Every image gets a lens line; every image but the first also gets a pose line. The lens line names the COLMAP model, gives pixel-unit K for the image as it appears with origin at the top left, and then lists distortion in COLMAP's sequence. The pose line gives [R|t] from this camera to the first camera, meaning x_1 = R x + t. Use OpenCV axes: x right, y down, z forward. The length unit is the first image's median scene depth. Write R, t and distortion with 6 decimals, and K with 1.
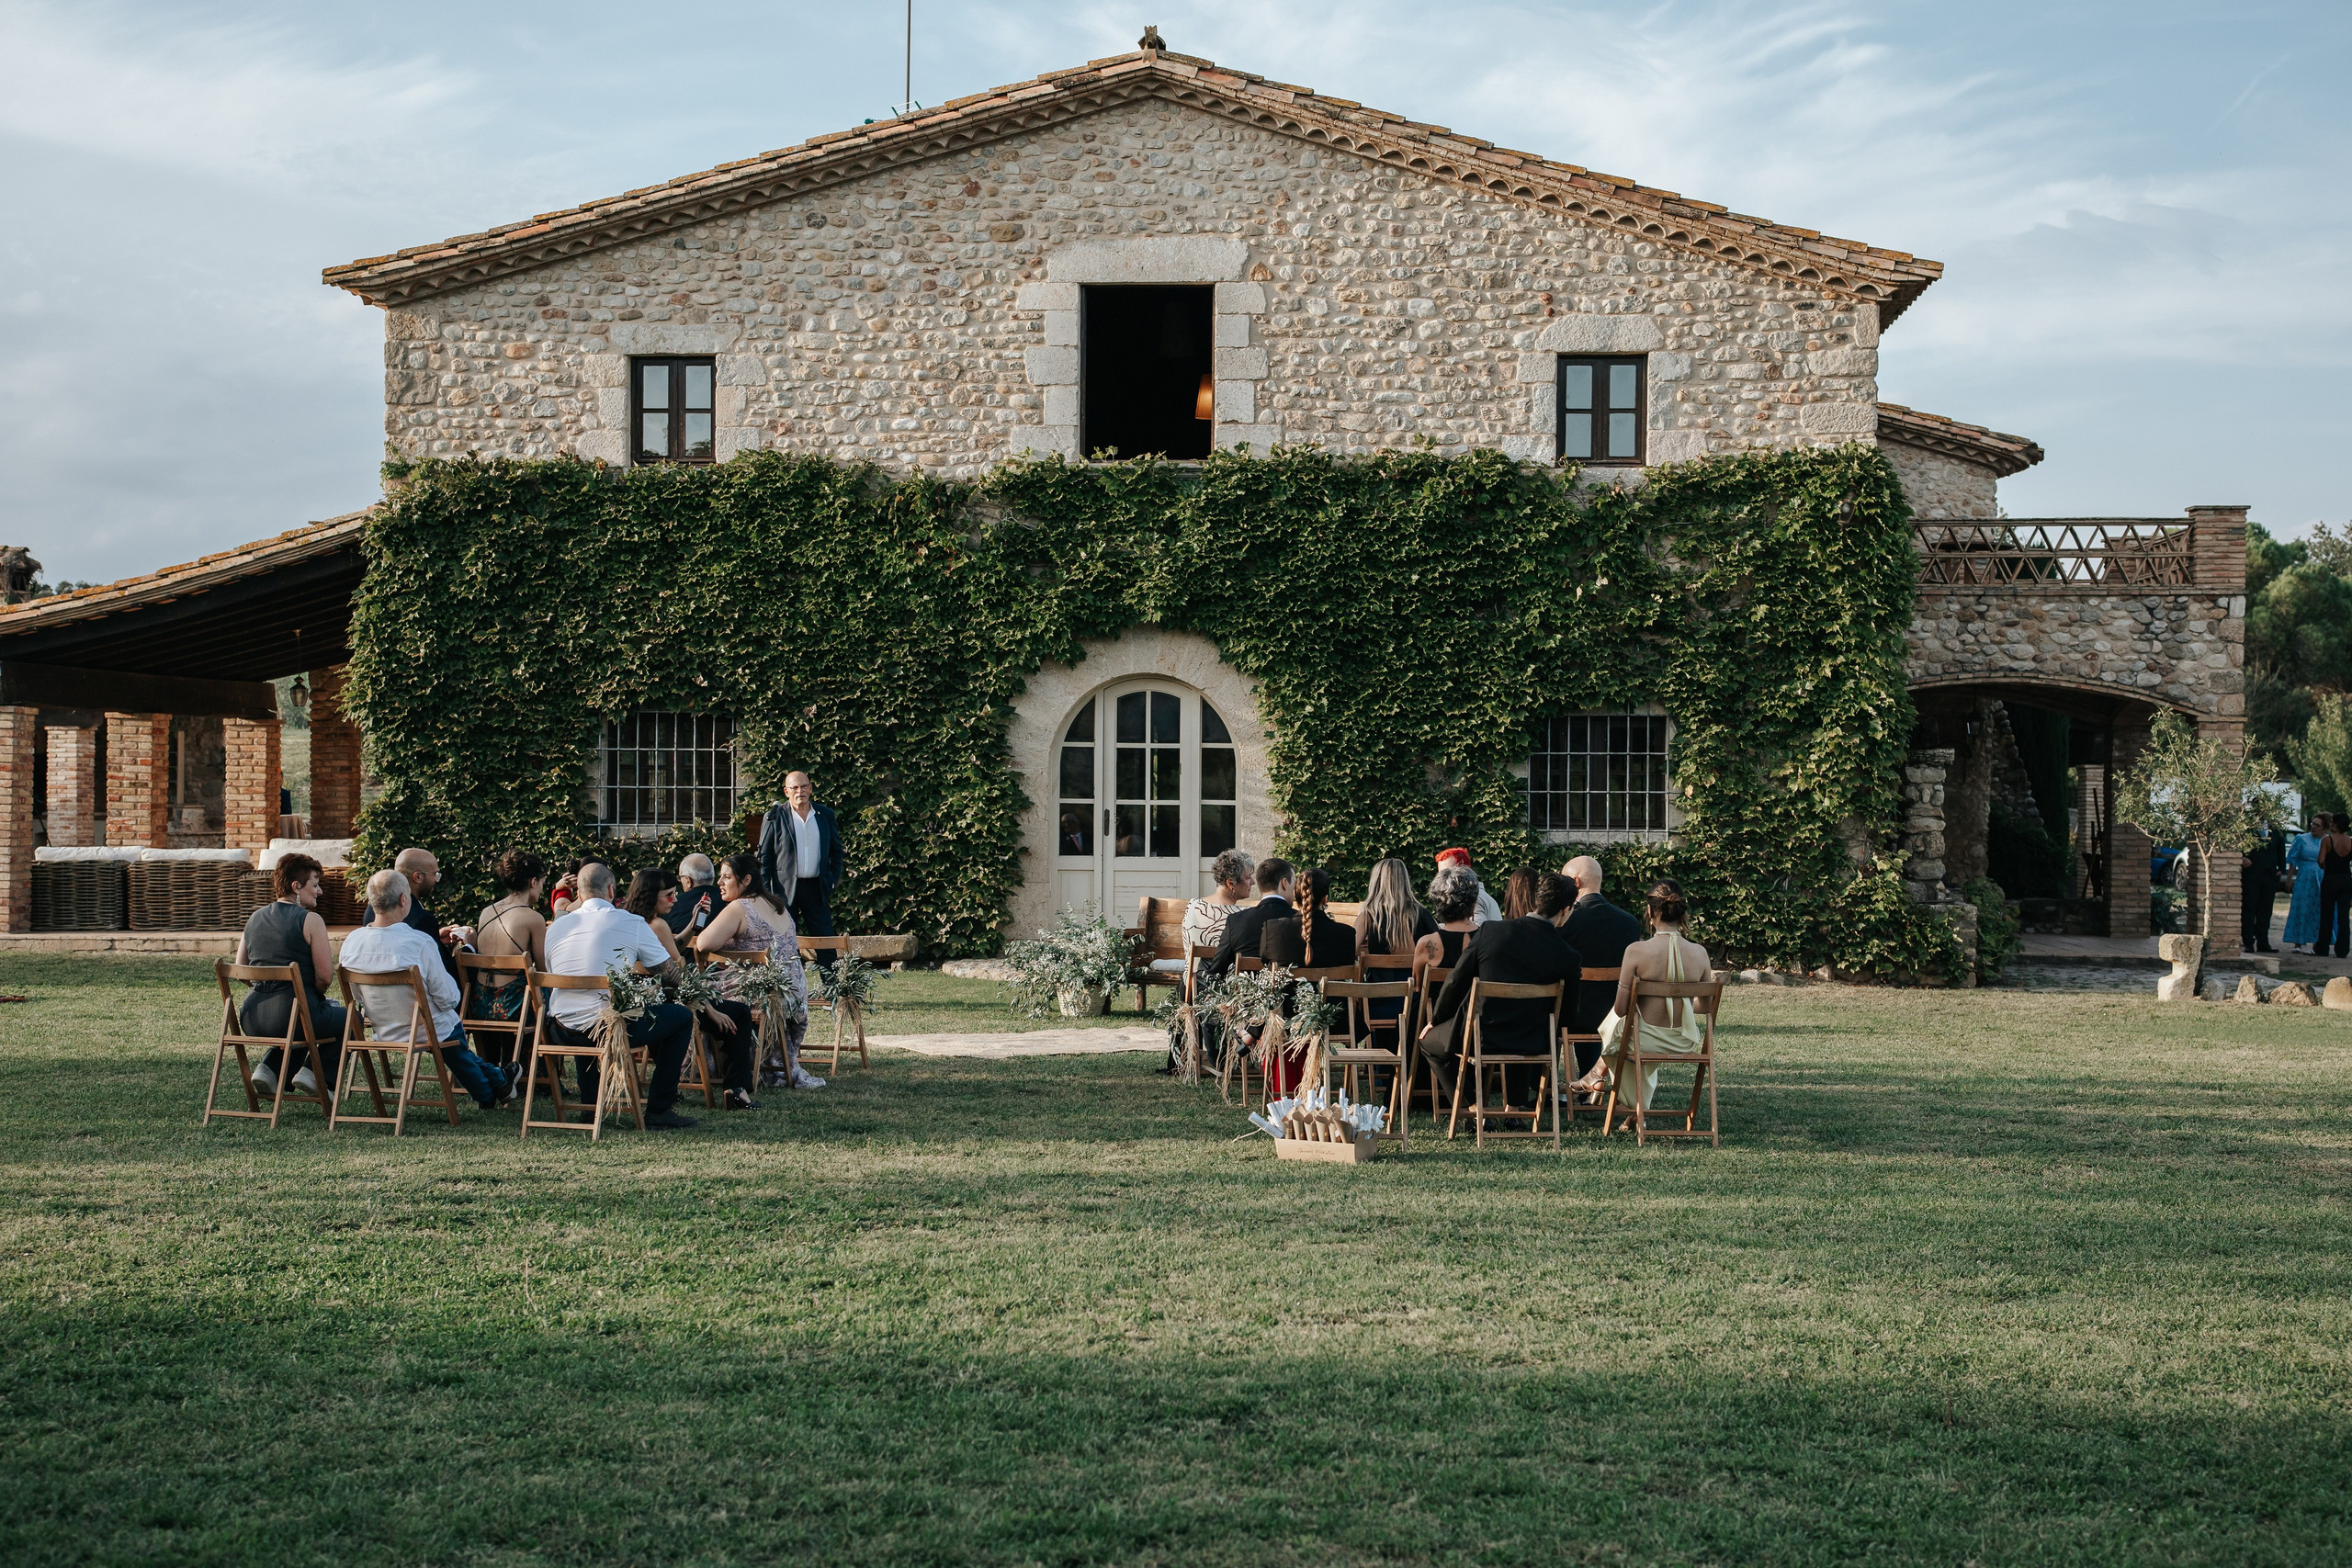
lens RADIAL K [[3421.7, 0, 1168.2], [0, 3421.7, 833.8], [0, 0, 1]] dist [0.090983, -0.027106]
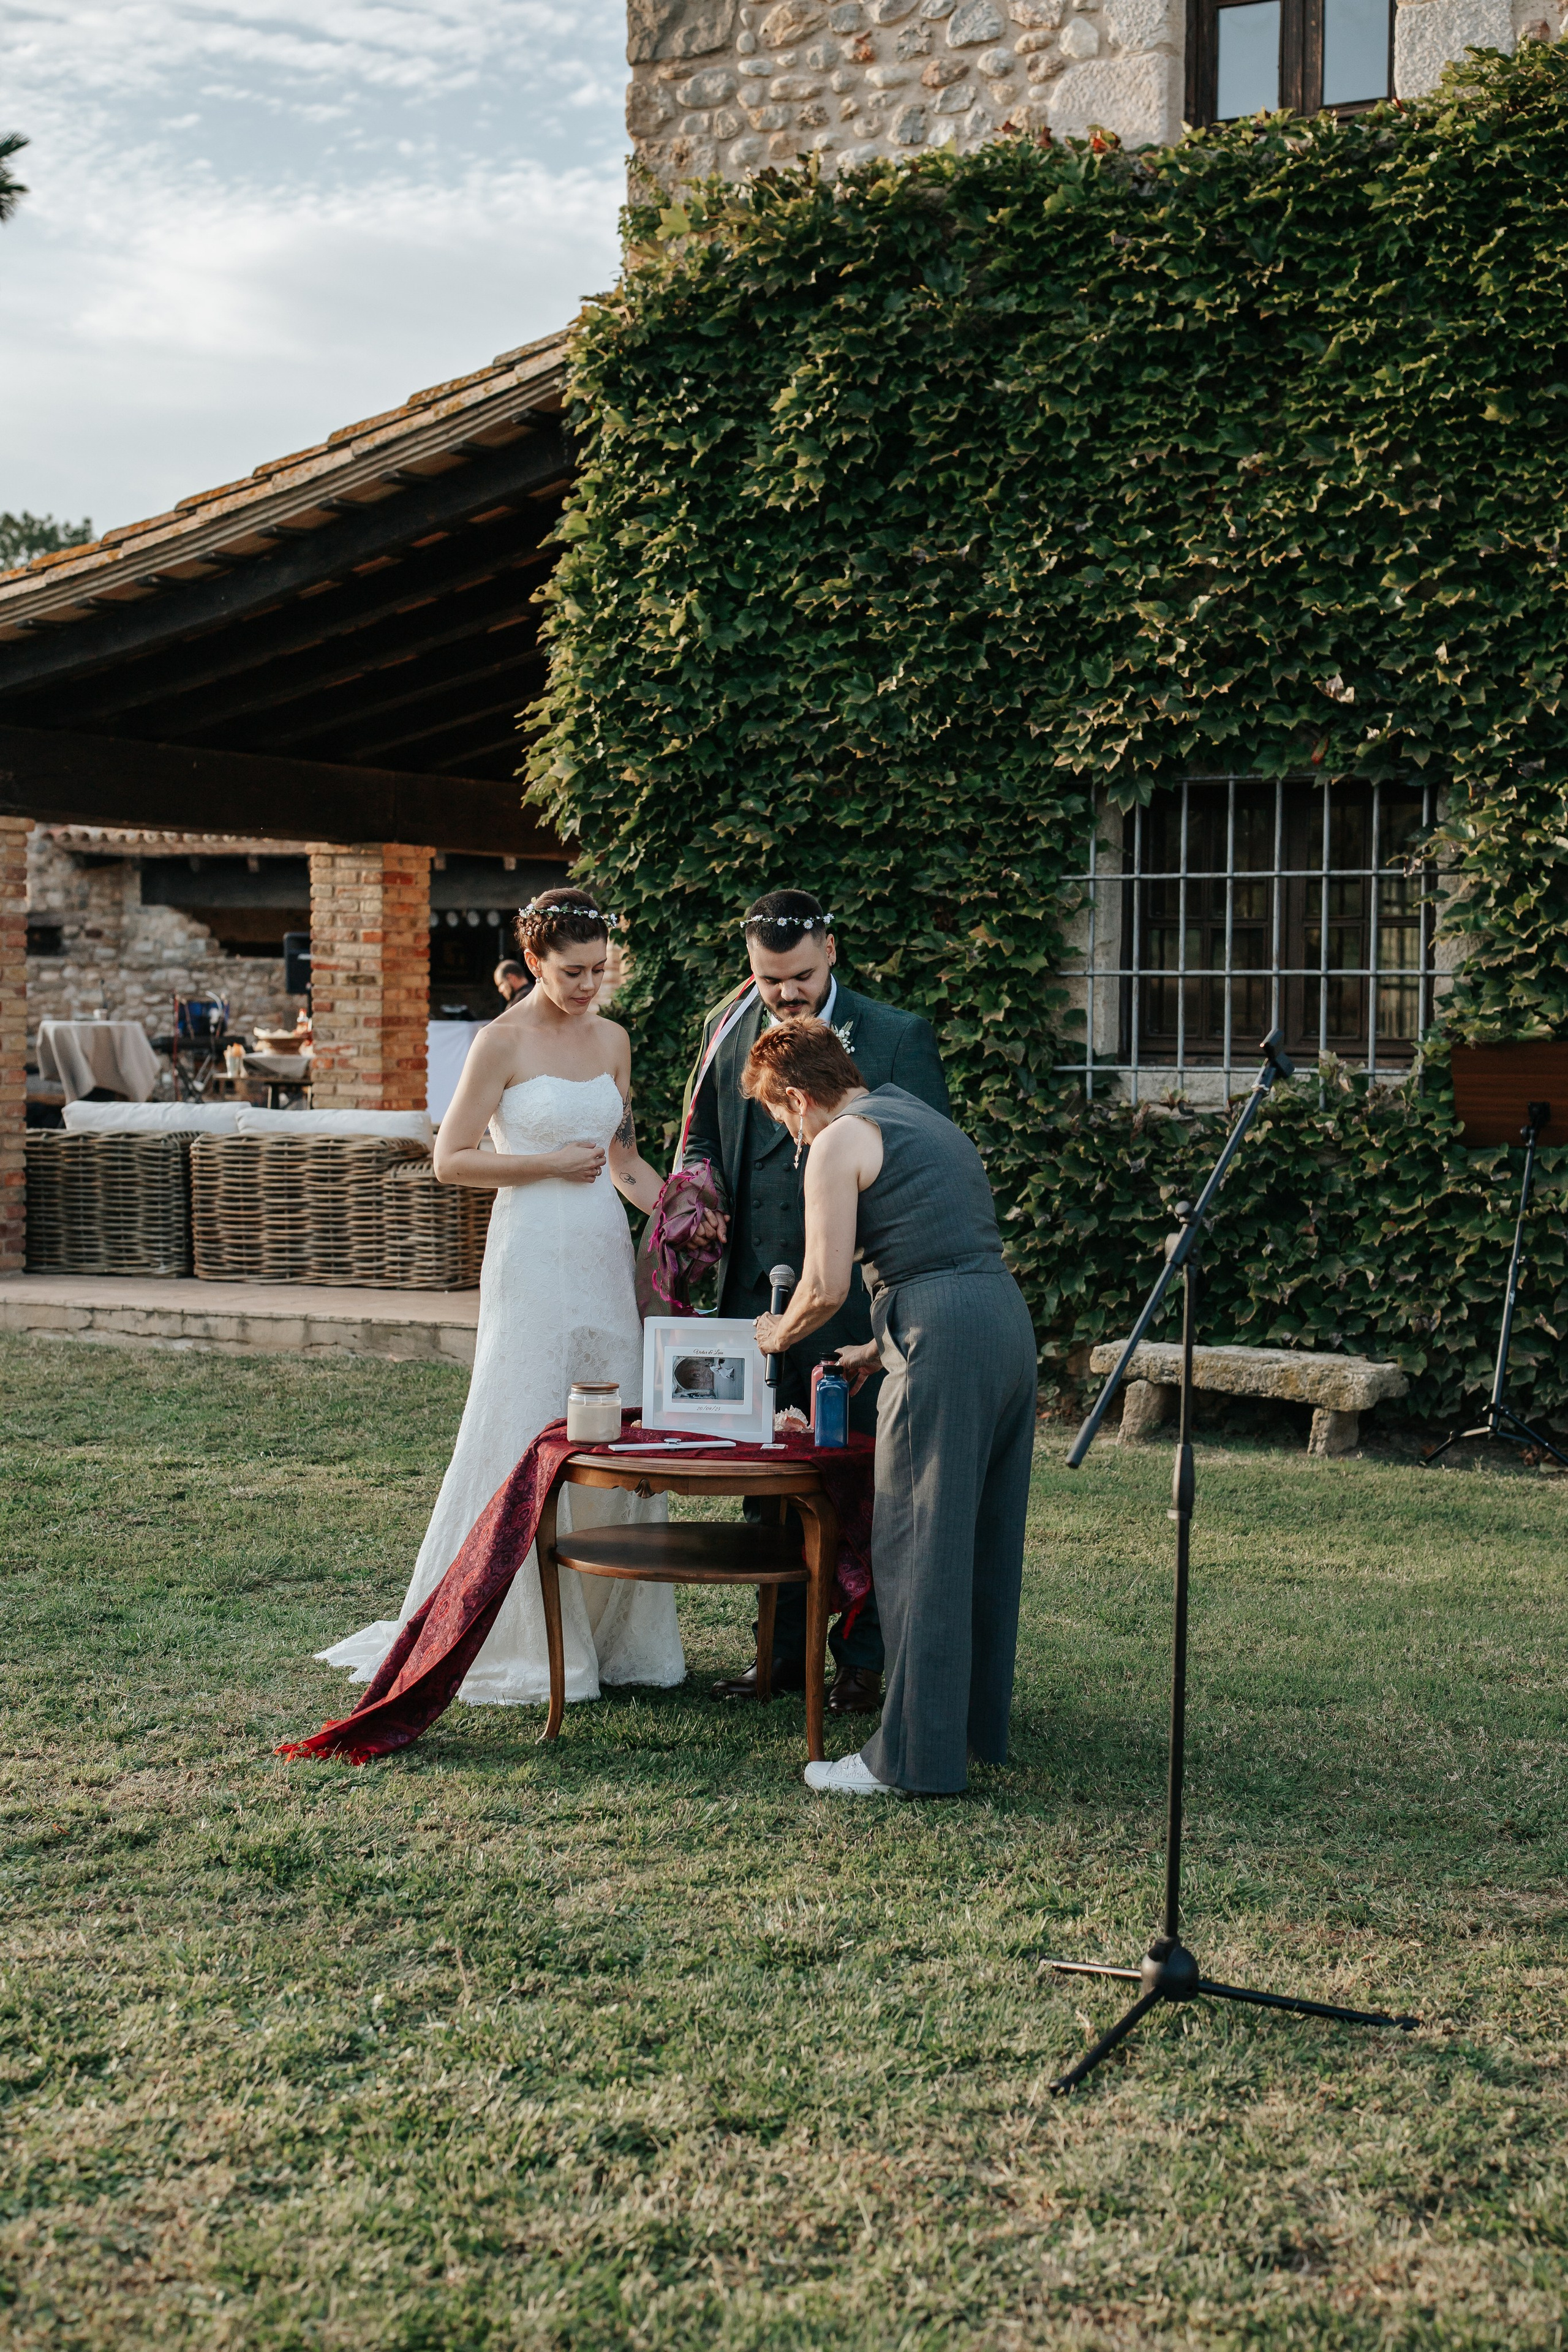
lens RADIAL K [[3422.1, 0, 784.0], [0, 3422.1, 1176.0], [0, 0, 1]] dist [0.090983, -0.027106]
pose [[0.934104, 0.017711, -0.356561, -0.057142], [-0.004459, 0.999270, 0.037954, -0.005083], [0.356973, -0.033863, 0.933501, 0.617426]]
